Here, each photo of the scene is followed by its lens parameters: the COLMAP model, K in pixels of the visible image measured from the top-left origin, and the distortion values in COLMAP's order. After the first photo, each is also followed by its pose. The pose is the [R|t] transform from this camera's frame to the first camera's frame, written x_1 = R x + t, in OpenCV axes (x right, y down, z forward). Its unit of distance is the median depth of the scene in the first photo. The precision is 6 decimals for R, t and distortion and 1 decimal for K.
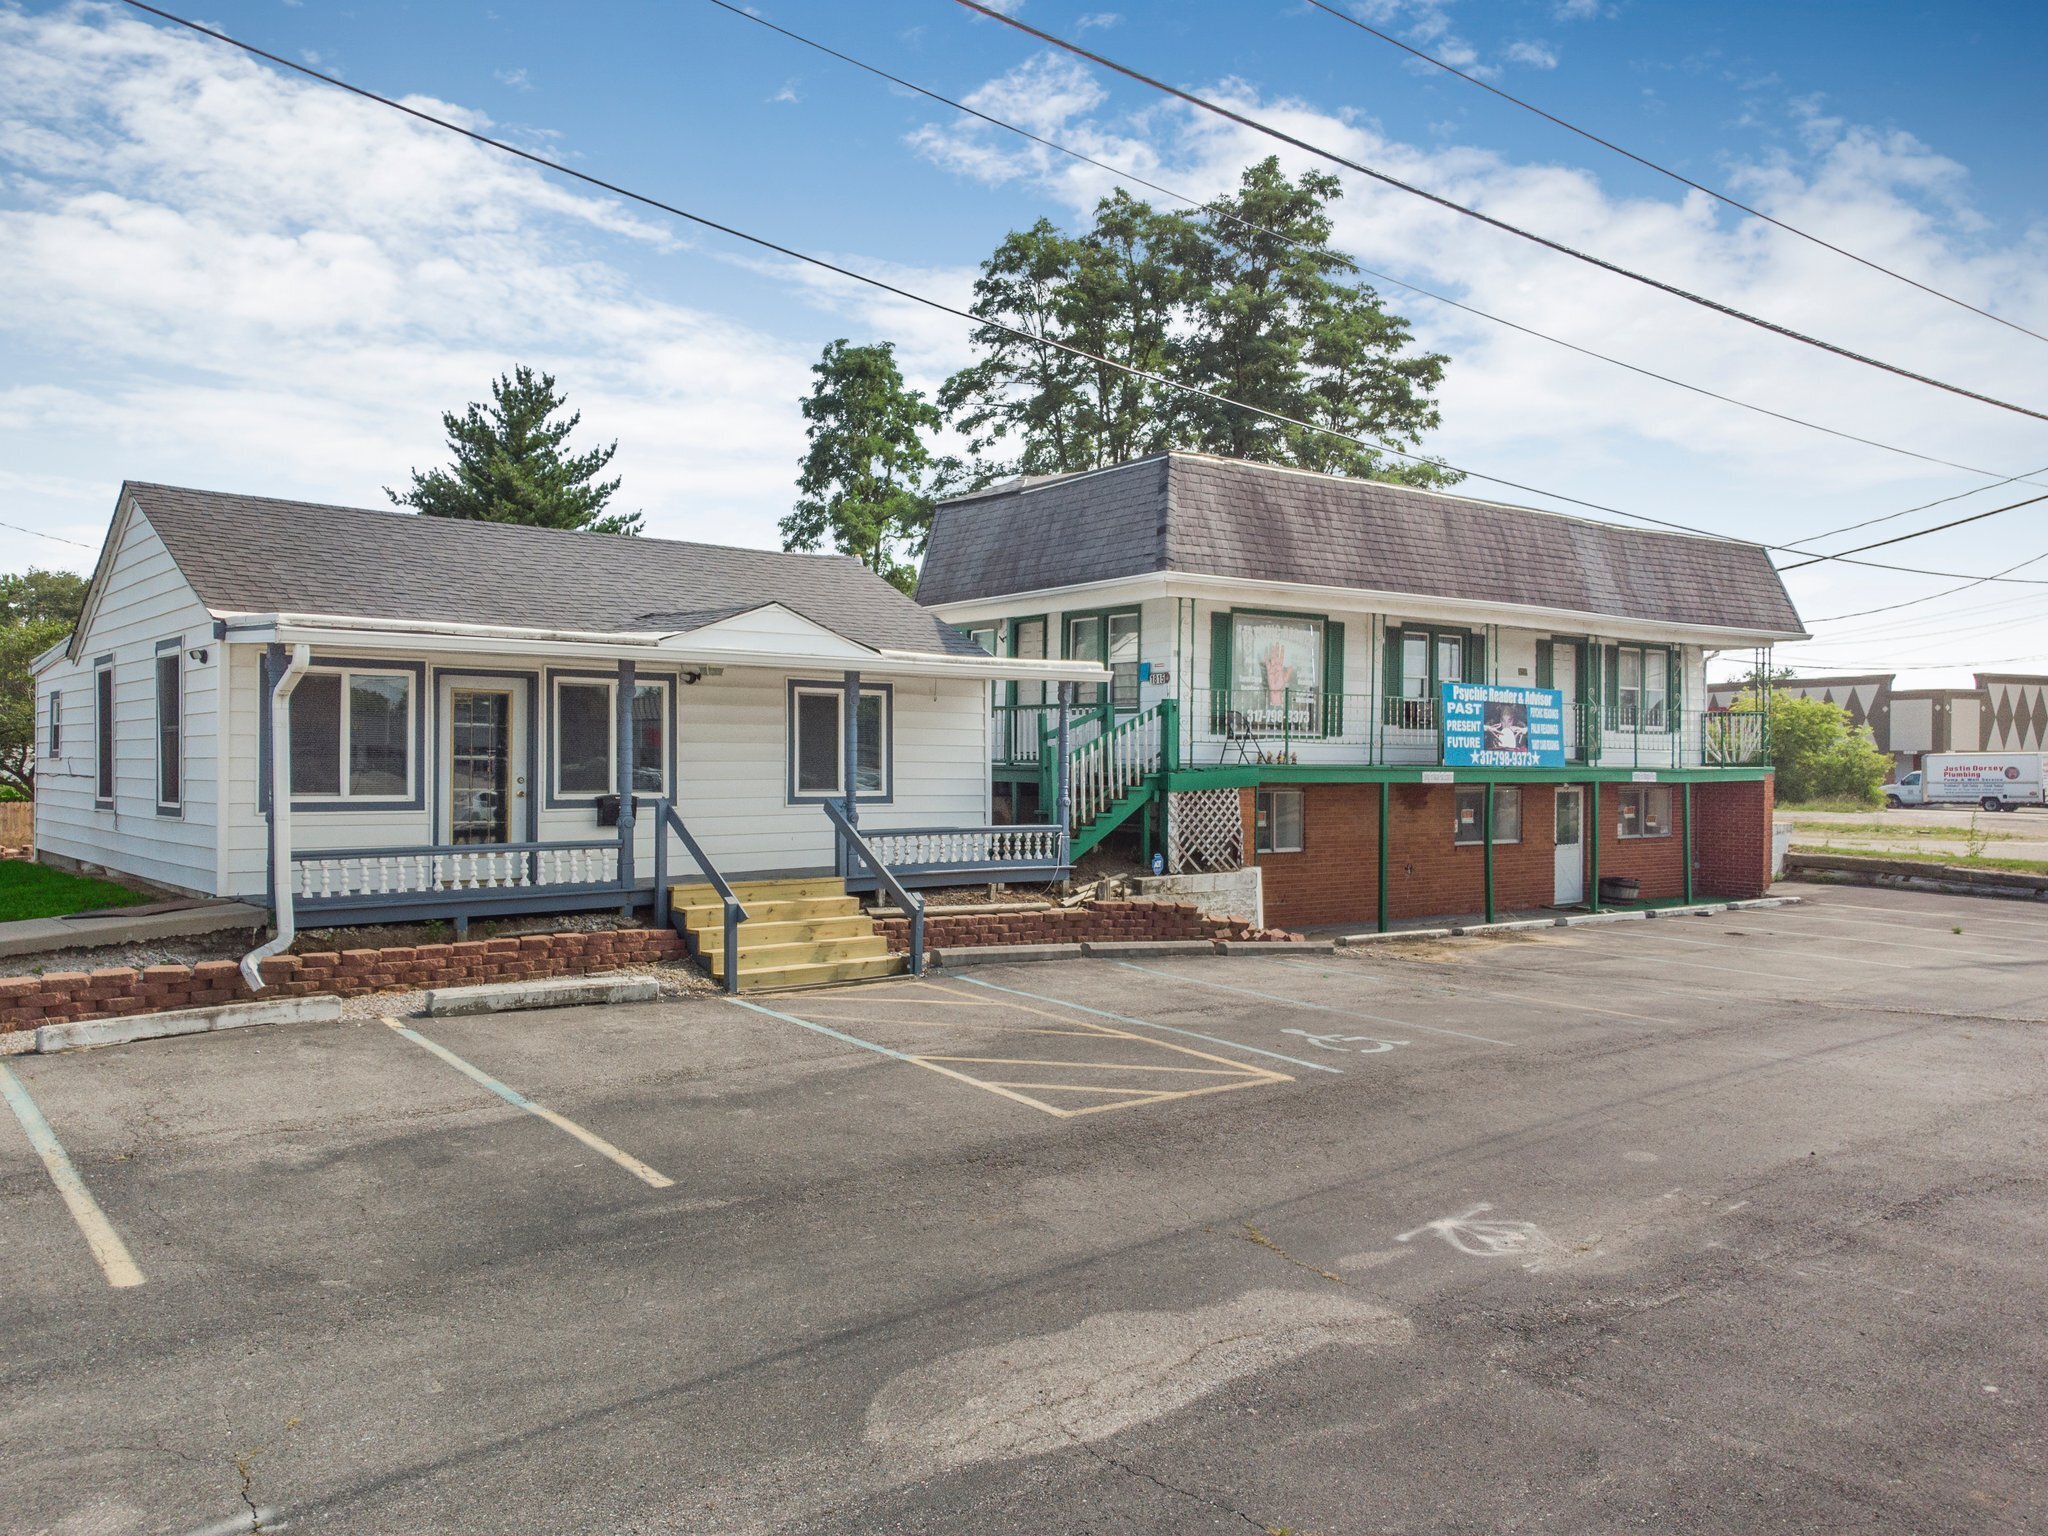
lens RADIAL K [[1525.9, 0, 1024.0], [0, 1525.9, 768.0], [0, 0, 1]] dist [0.087744, 0.001682]
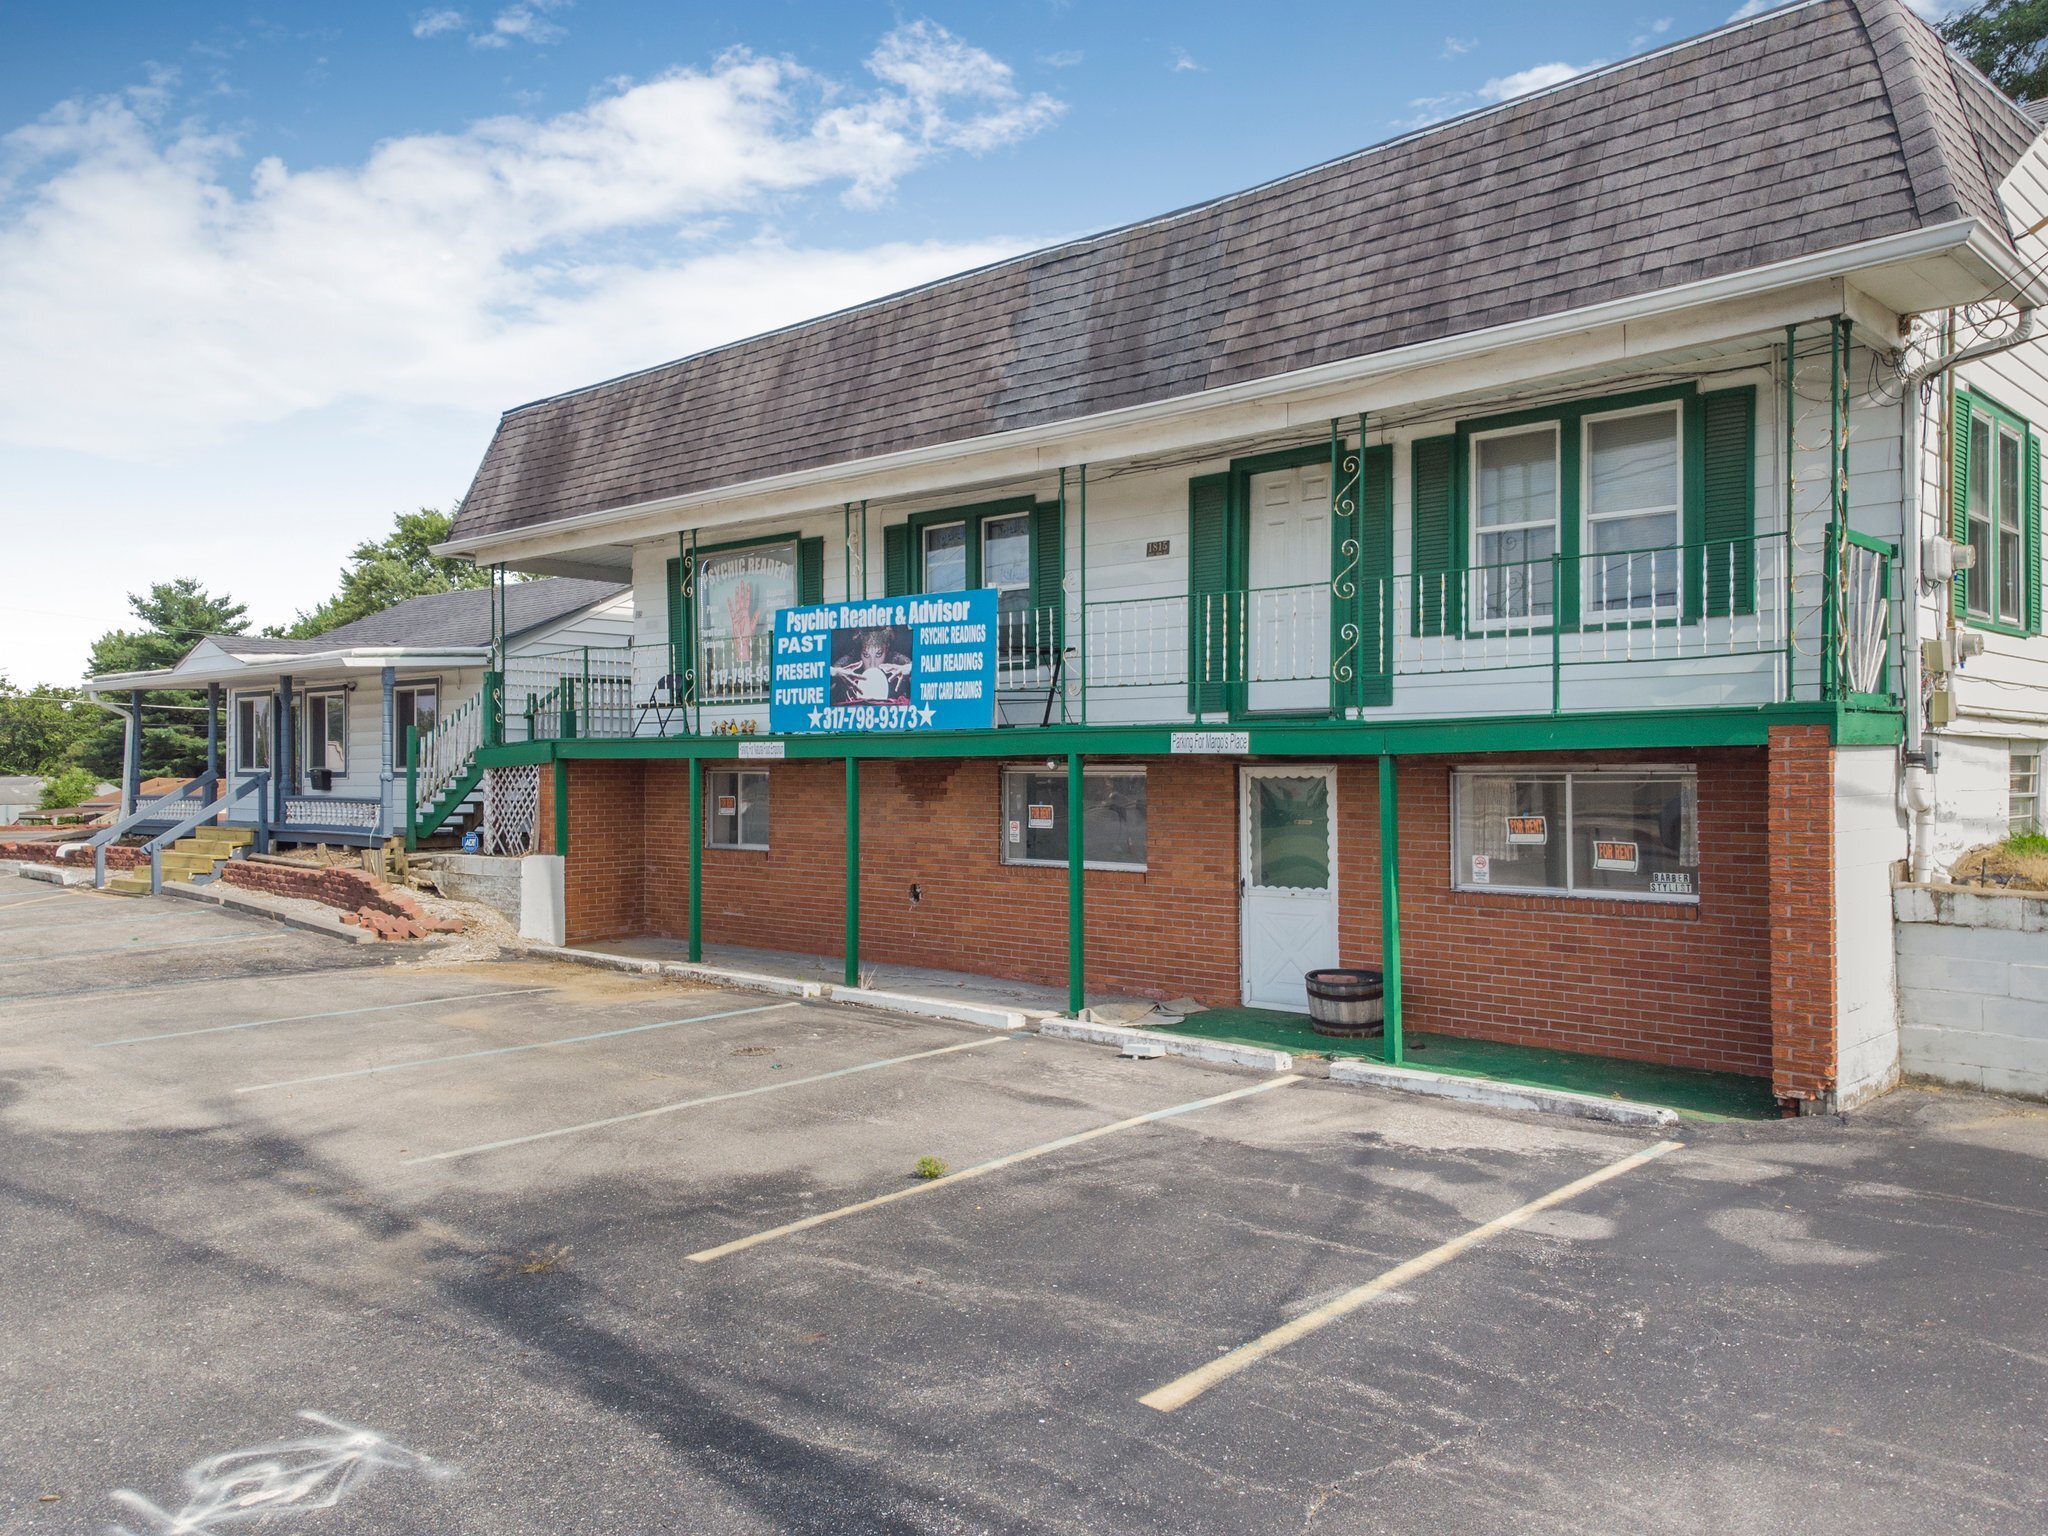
lens RADIAL K [[1590.4, 0, 1024.0], [0, 1590.4, 768.0], [0, 0, 1]] dist [0.080048, -0.006251]
pose [[0.165302, -0.003015, -0.986238, 0.954090], [0.004480, 0.999987, -0.002306, 0.015468], [0.986233, -0.004037, 0.165314, 0.965736]]
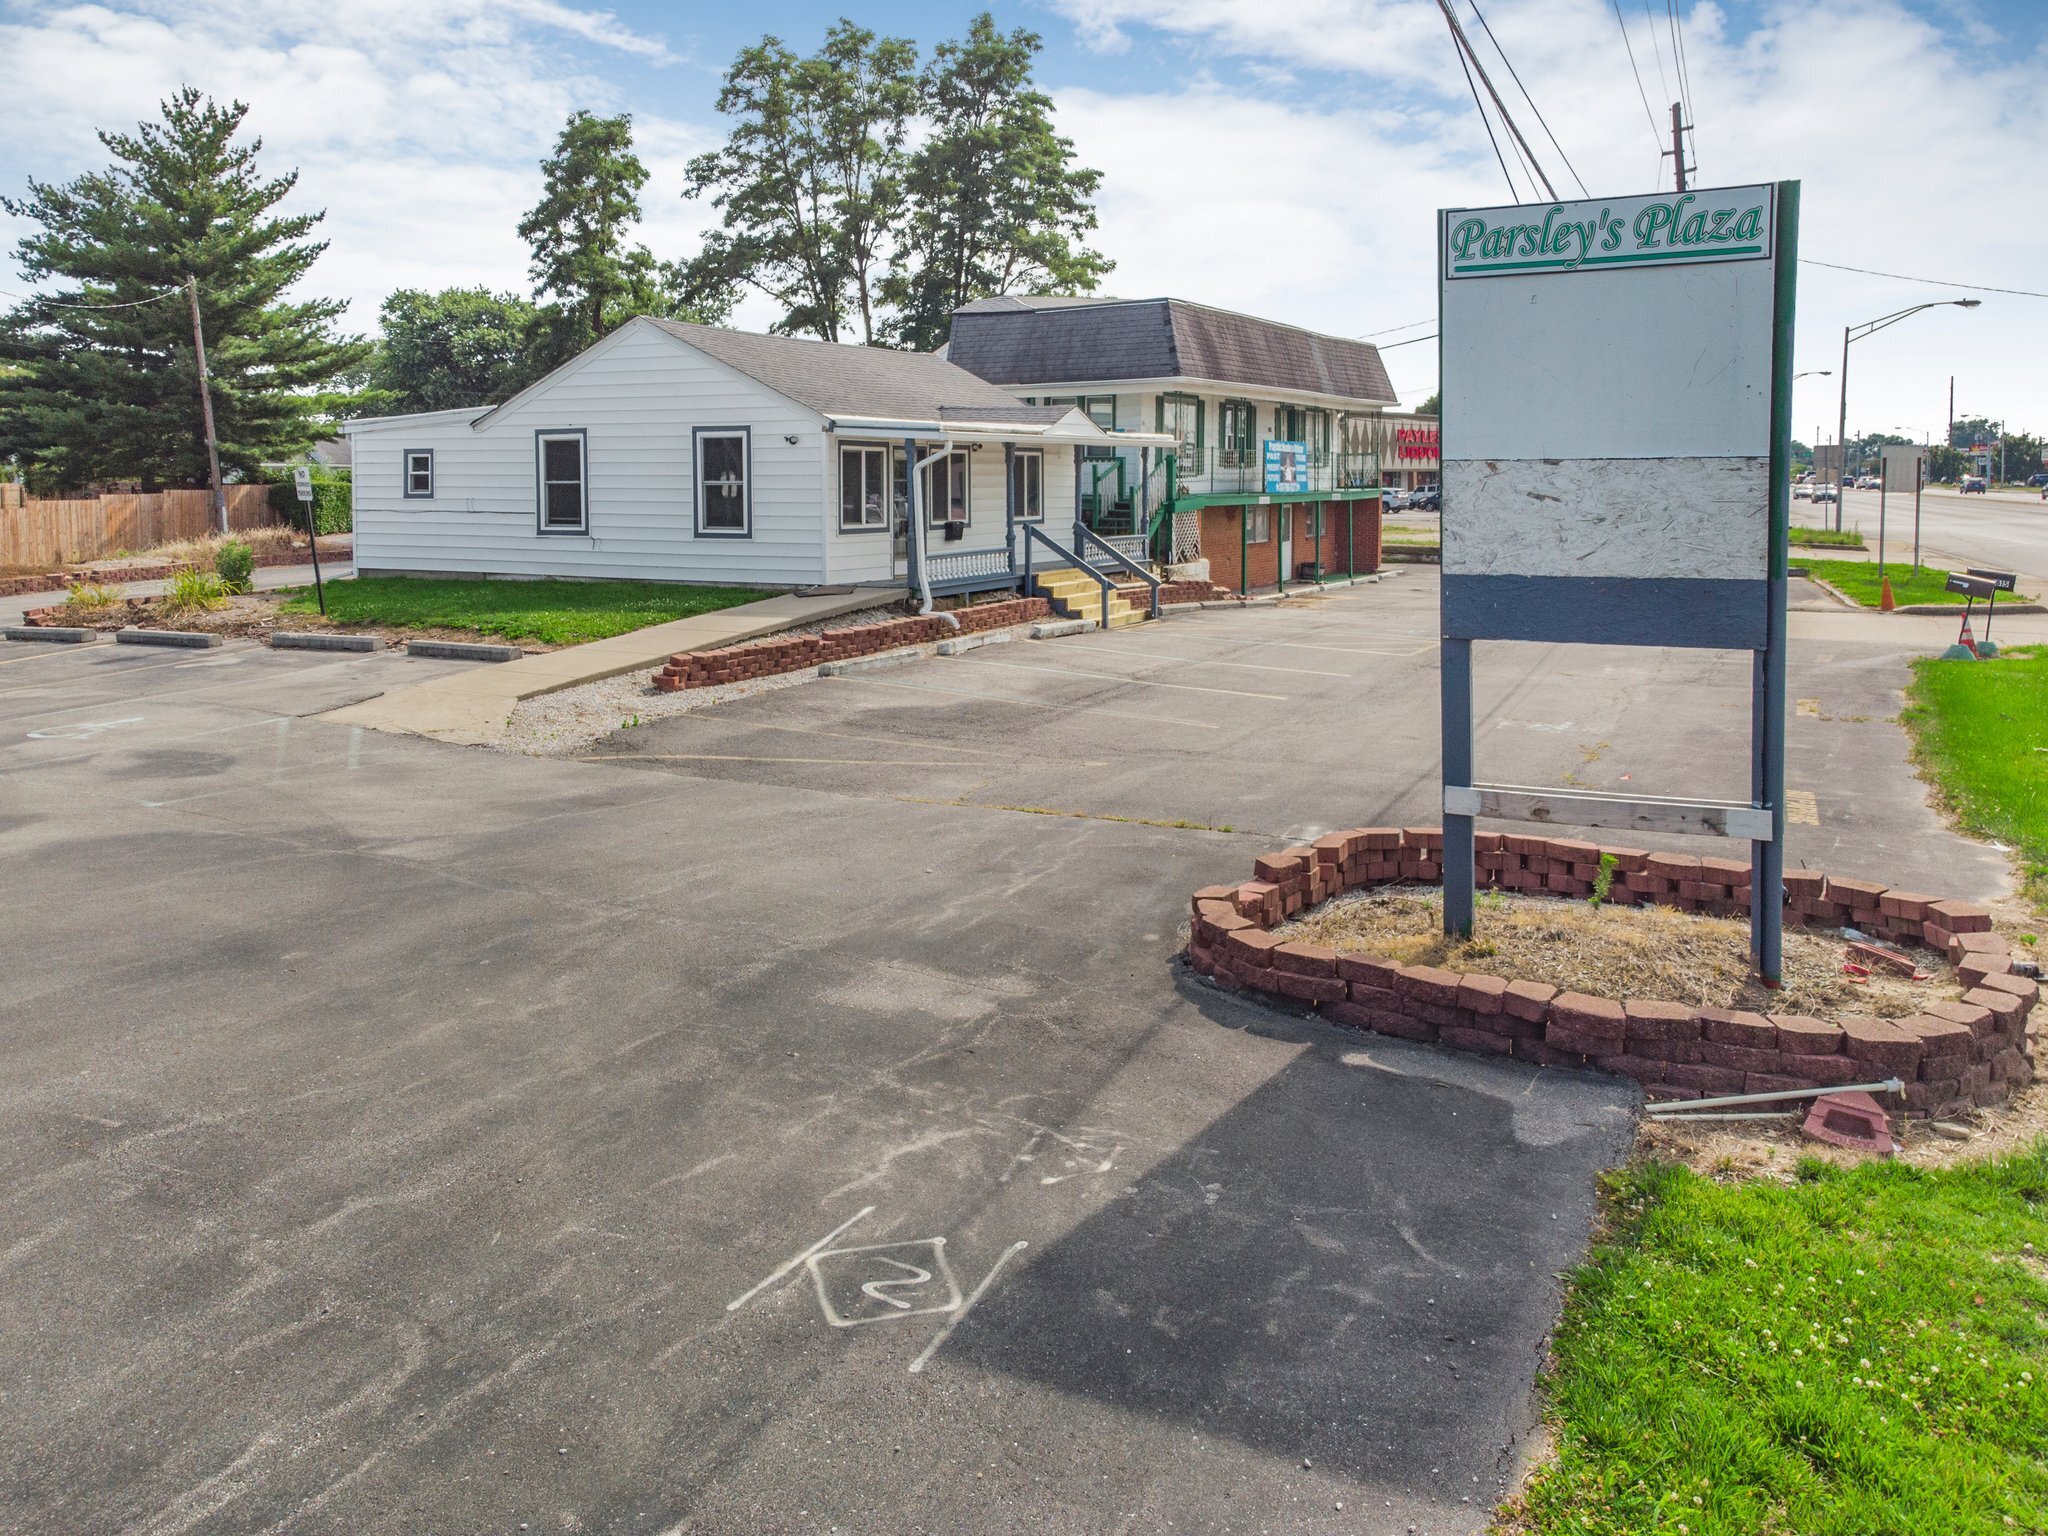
lens RADIAL K [[1588.0, 0, 1024.2], [0, 1588.0, 571.0], [0, 0, 1]] dist [0.094377, -0.000853]
pose [[0.914939, -0.032581, 0.402275, -0.597347], [0.010055, 0.998267, 0.057982, -0.018153], [-0.403466, -0.049005, 0.913681, -0.386578]]
